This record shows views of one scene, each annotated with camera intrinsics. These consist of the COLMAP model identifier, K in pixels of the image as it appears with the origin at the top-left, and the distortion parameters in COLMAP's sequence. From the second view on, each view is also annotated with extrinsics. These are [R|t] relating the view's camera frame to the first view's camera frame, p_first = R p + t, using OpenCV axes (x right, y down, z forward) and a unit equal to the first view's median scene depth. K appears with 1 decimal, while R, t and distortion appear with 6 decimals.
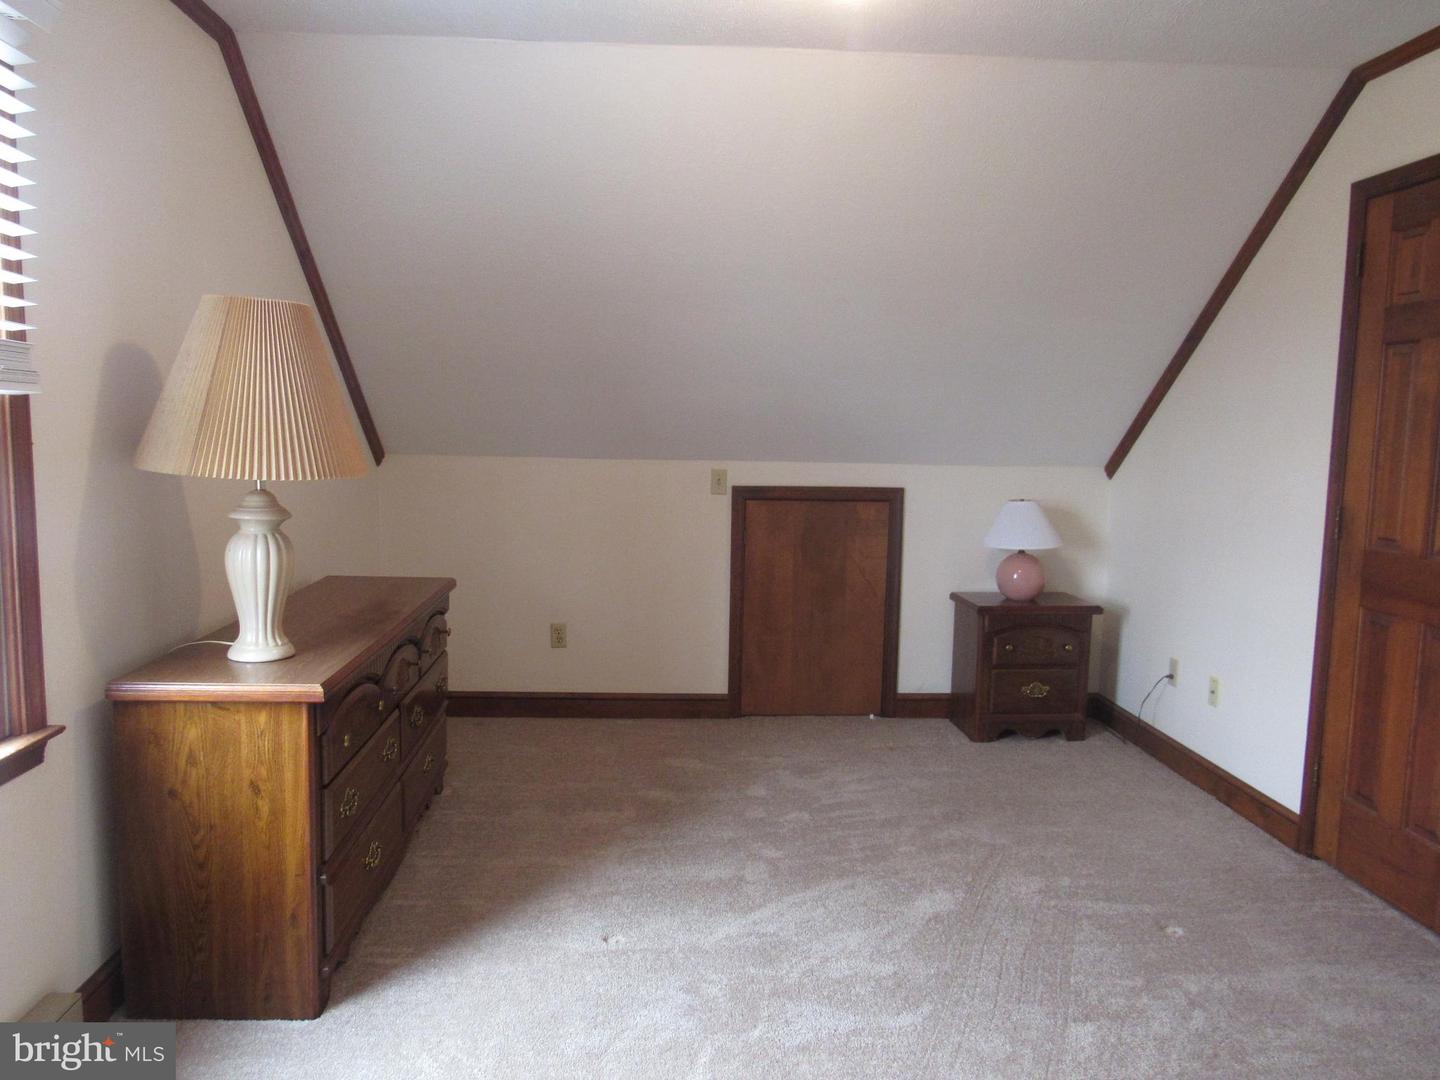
lens RADIAL K [[1041.1, 0, 720.0], [0, 1041.1, 540.0], [0, 0, 1]] dist [-0.031173, 0.025848]
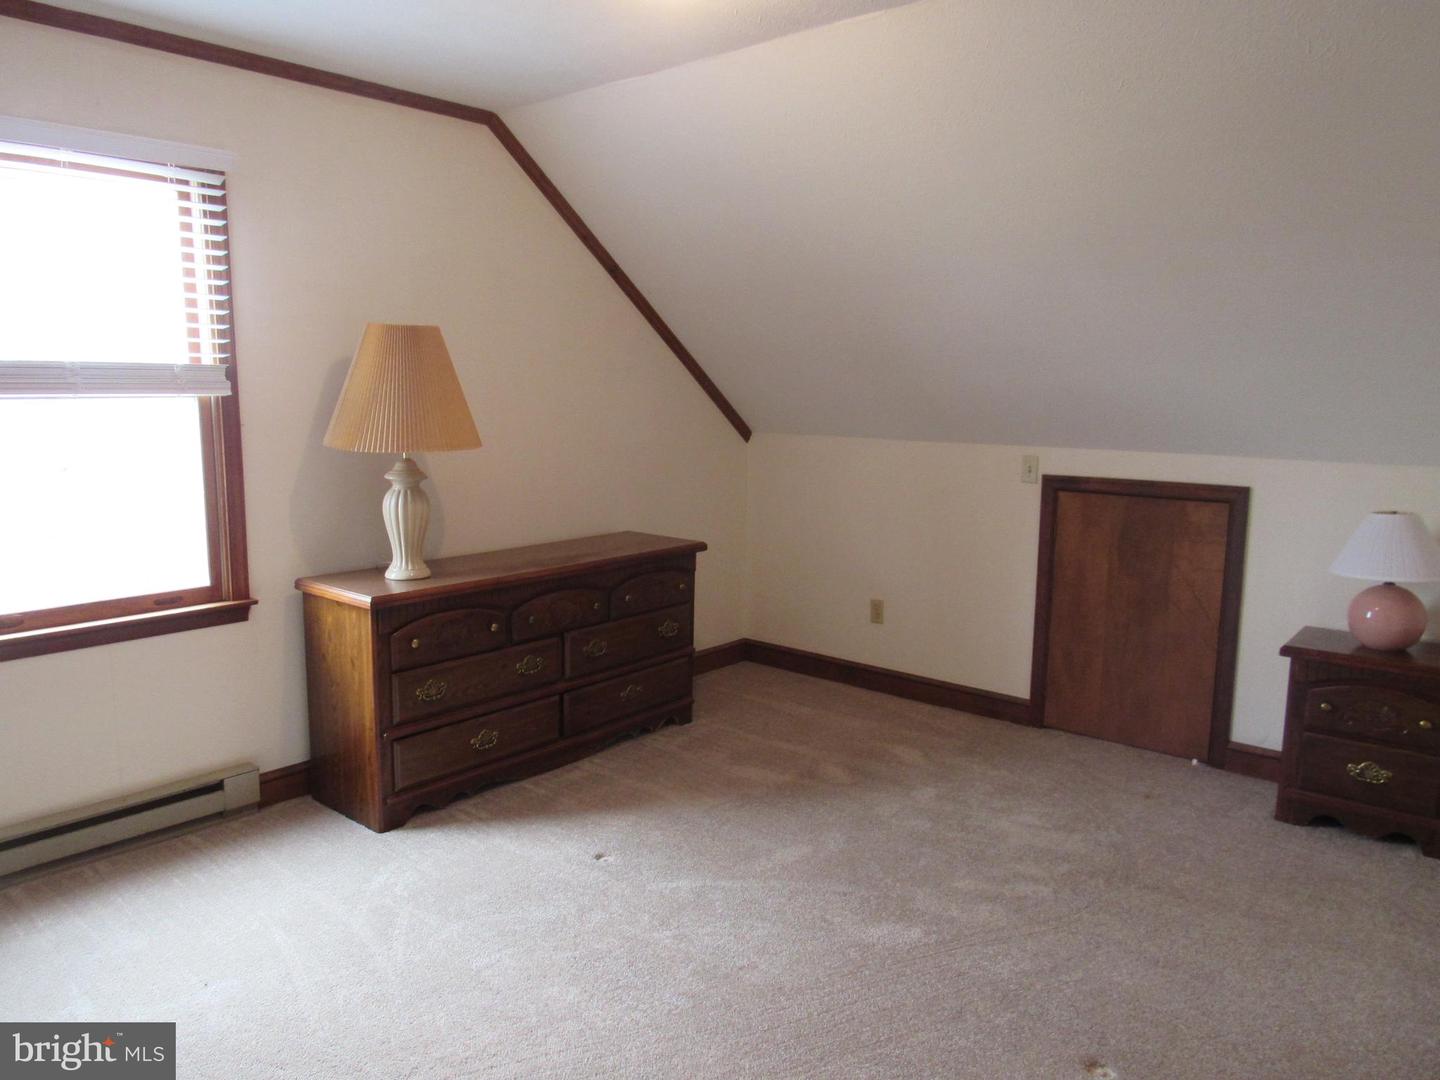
lens RADIAL K [[1049.6, 0, 697.6], [0, 1049.6, 530.3], [0, 0, 1]] dist [0.002223, 0.001076]
pose [[0.717791, 0.084745, -0.691083, 0.444654], [-0.071985, 0.996279, 0.047403, -0.025506], [0.692528, 0.015722, 0.721220, 0.129207]]
